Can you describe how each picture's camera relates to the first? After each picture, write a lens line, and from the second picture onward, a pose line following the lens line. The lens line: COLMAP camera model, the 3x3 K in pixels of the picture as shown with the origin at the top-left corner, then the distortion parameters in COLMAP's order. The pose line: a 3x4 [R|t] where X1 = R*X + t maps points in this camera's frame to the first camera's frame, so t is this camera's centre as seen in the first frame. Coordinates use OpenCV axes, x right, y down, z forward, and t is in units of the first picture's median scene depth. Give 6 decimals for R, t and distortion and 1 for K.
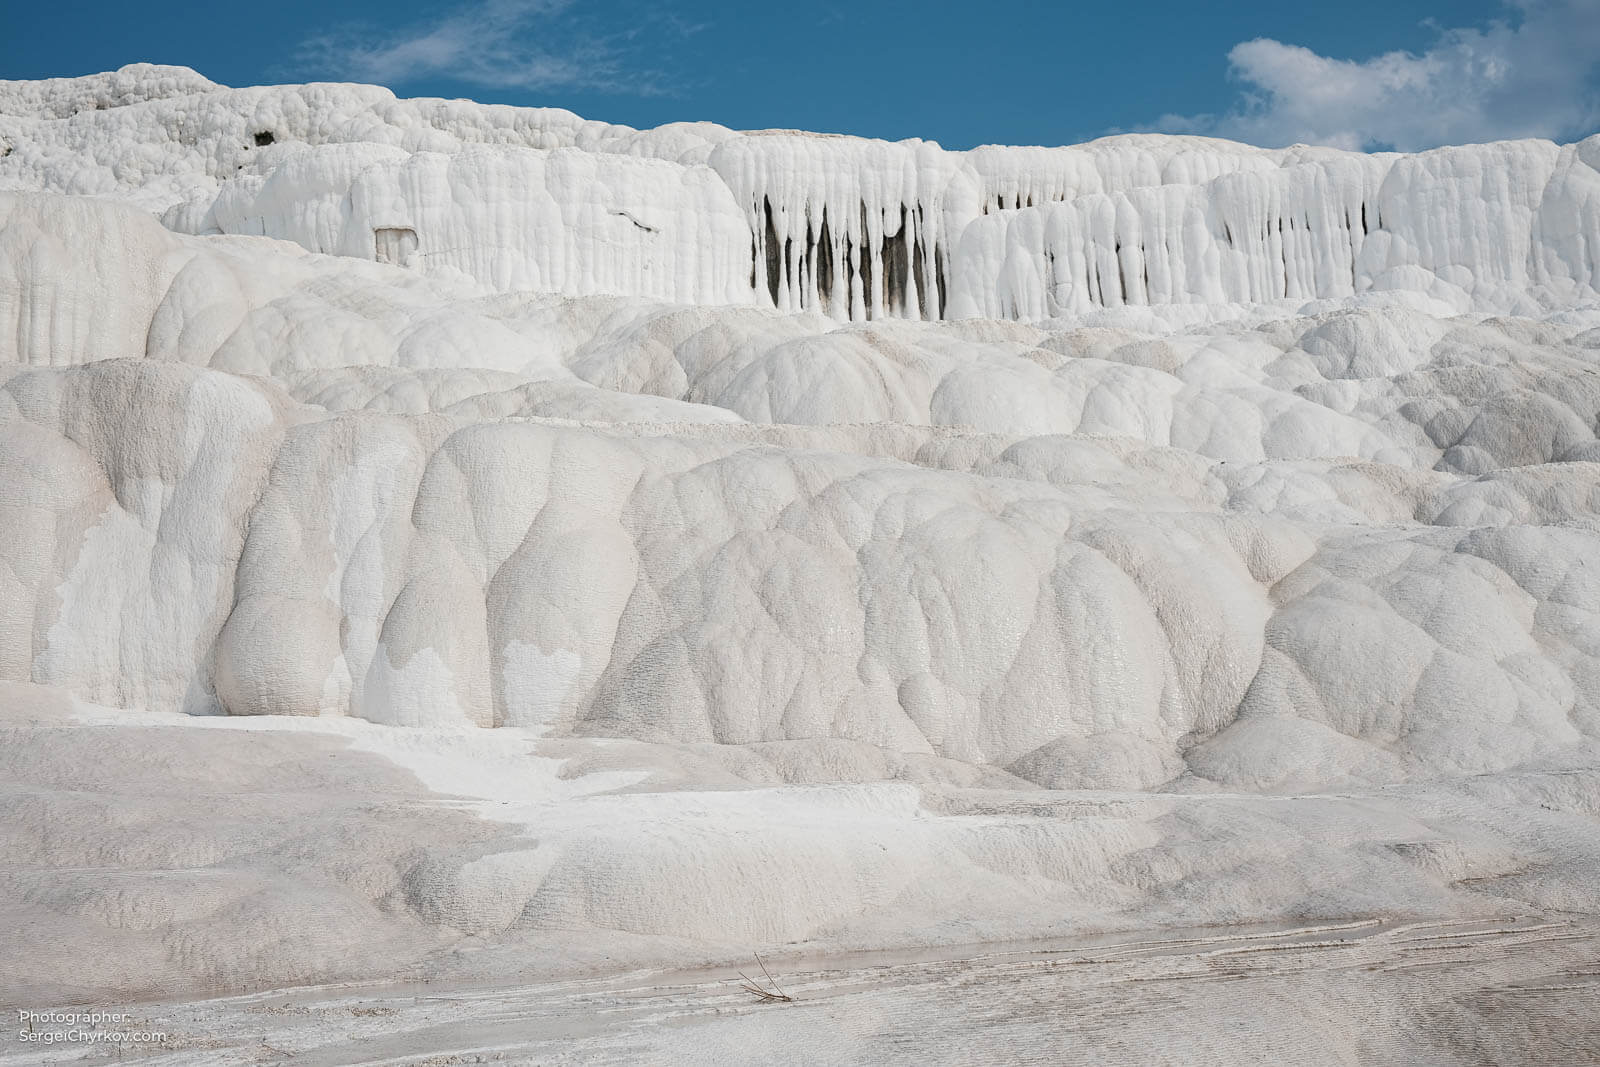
lens RADIAL K [[1627.0, 0, 785.1], [0, 1627.0, 537.2], [0, 0, 1]] dist [-0.014395, 0.000000]
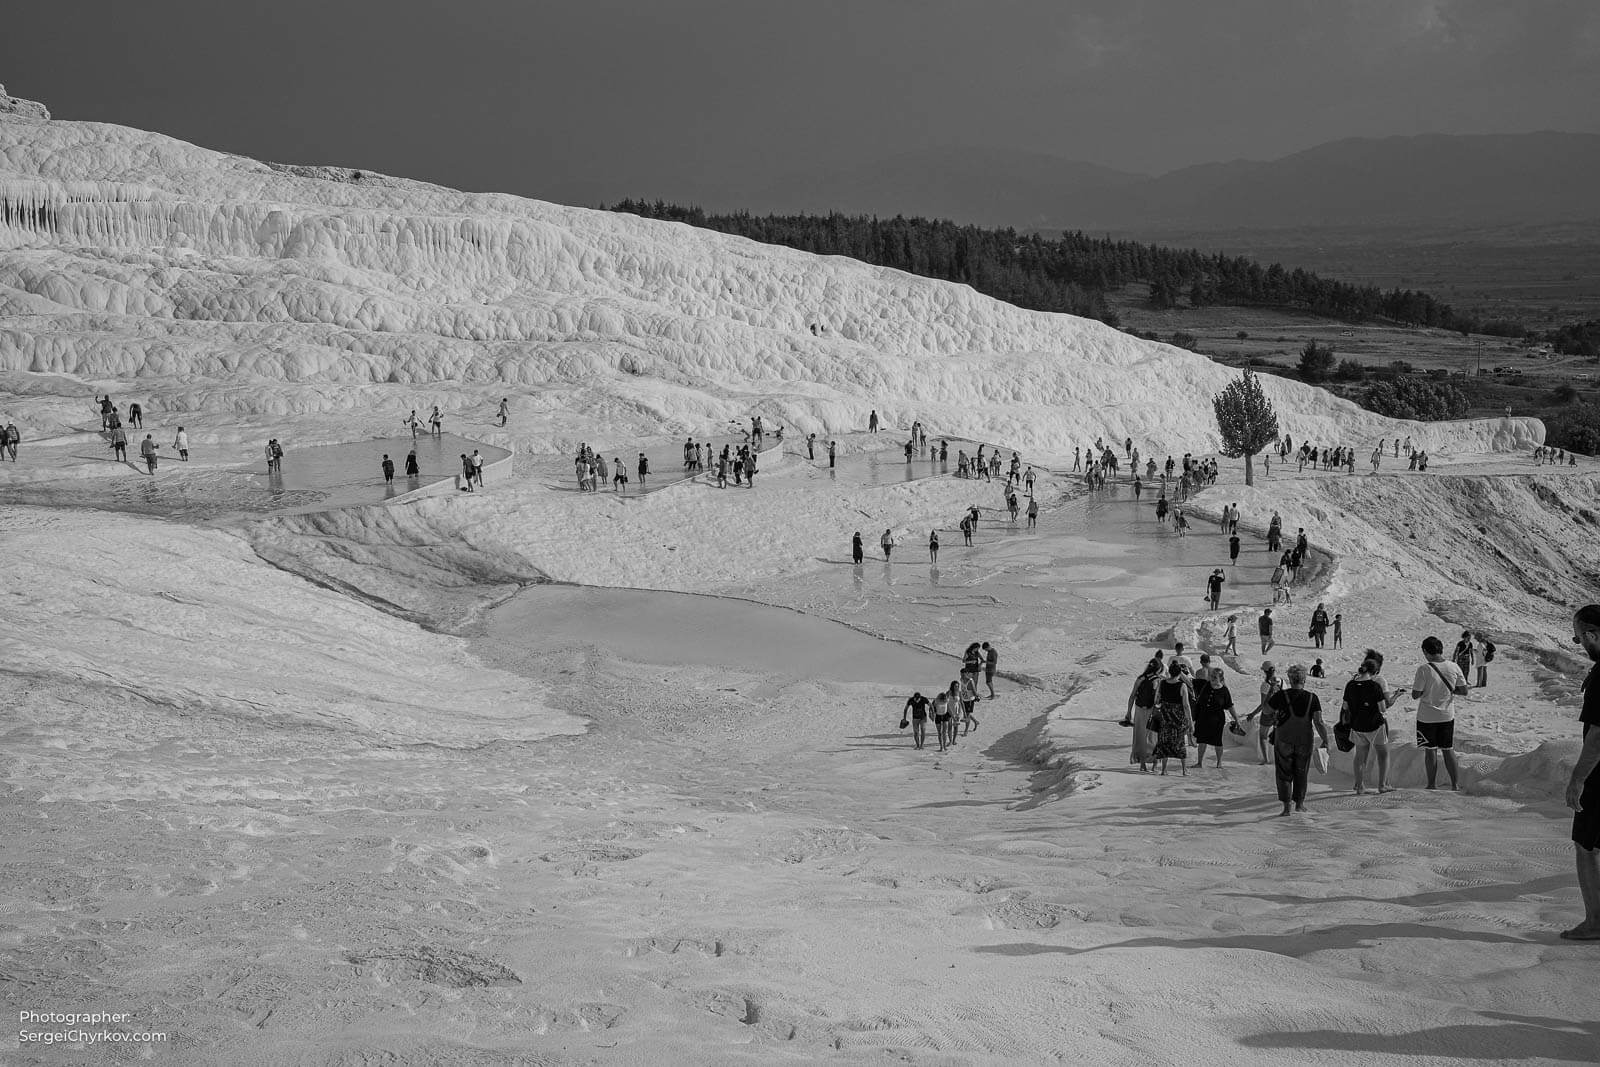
lens RADIAL K [[1627.0, 0, 804.2], [0, 1627.0, 528.7], [0, 0, 1]] dist [-0.014395, 0.000000]
pose [[0.784020, -0.080592, 0.615481, -1.389051], [-0.125886, 0.950288, 0.284790, -1.168802], [-0.607836, -0.300761, 0.734900, -4.598727]]
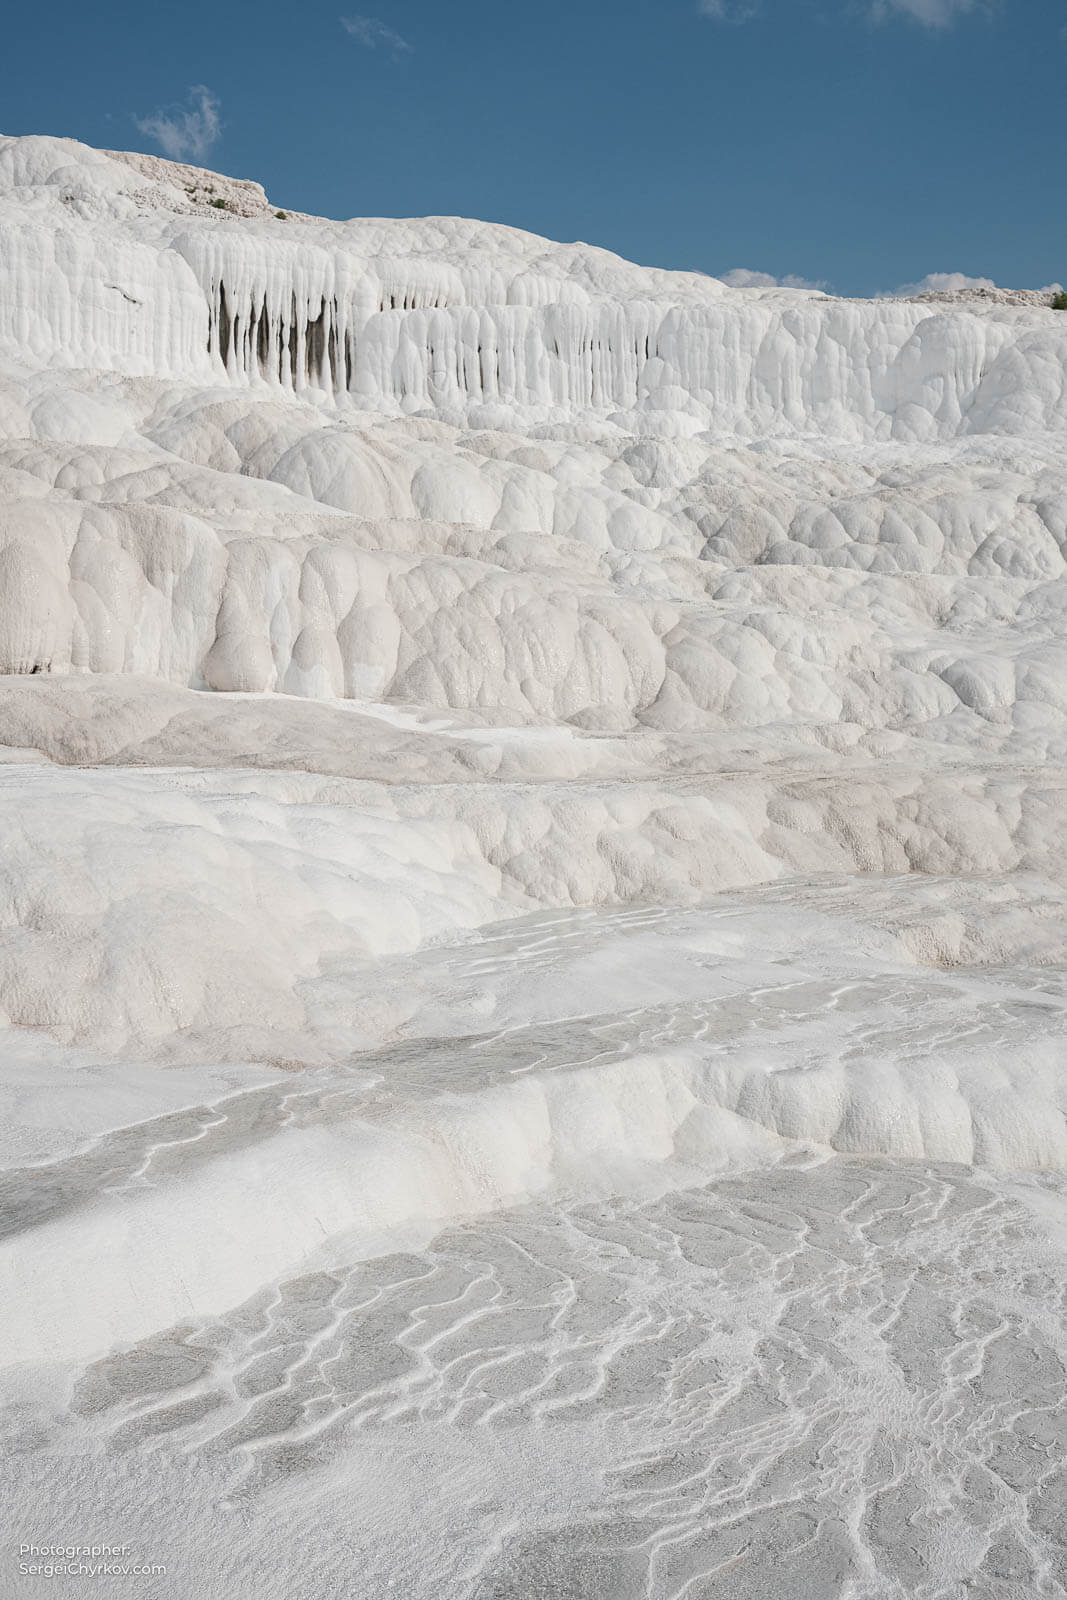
lens RADIAL K [[1627.0, 0, 521.8], [0, 1627.0, 792.4], [0, 0, 1]] dist [-0.014395, 0.000000]
pose [[0.941382, -0.000768, 0.337340, -0.340234], [-0.061919, 0.982614, 0.175028, -0.075727], [-0.331610, -0.185656, 0.924968, -0.542148]]
